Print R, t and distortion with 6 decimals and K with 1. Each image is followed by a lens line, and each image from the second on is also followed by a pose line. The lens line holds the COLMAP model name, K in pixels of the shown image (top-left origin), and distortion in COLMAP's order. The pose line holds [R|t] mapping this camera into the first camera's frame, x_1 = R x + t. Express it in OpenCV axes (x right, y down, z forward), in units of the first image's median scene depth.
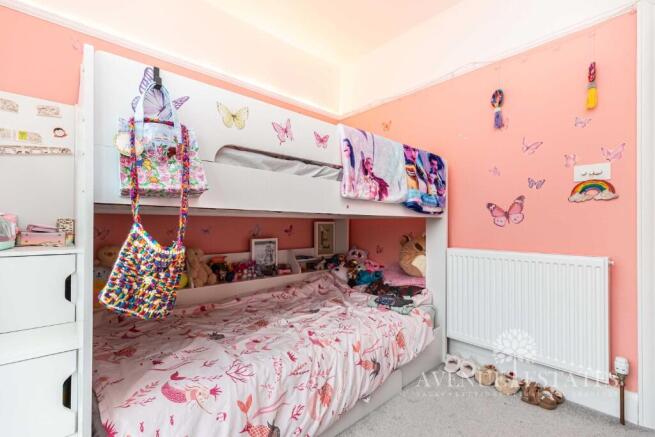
lens RADIAL K [[293.8, 0, 327.5], [0, 293.8, 218.5], [0, 0, 1]] dist [0.000864, 0.000022]
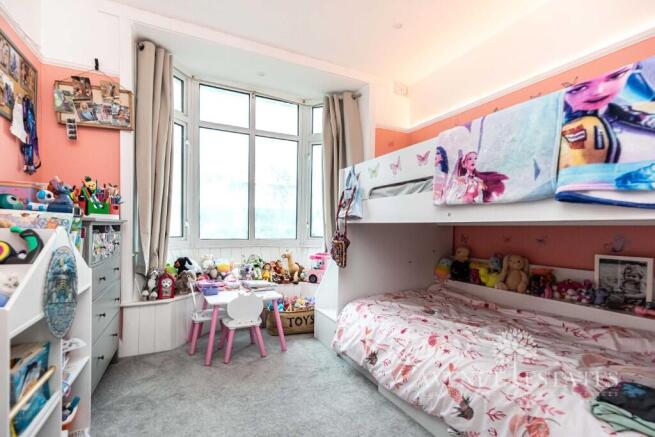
lens RADIAL K [[302.2, 0, 327.5], [0, 302.2, 218.5], [0, 0, 1]] dist [0.000290, 0.000132]
pose [[-0.272297, -0.040454, -0.961362, 1.052333], [0.001372, 0.999098, -0.042430, 0.014242], [0.962212, -0.012873, -0.271996, 0.836715]]
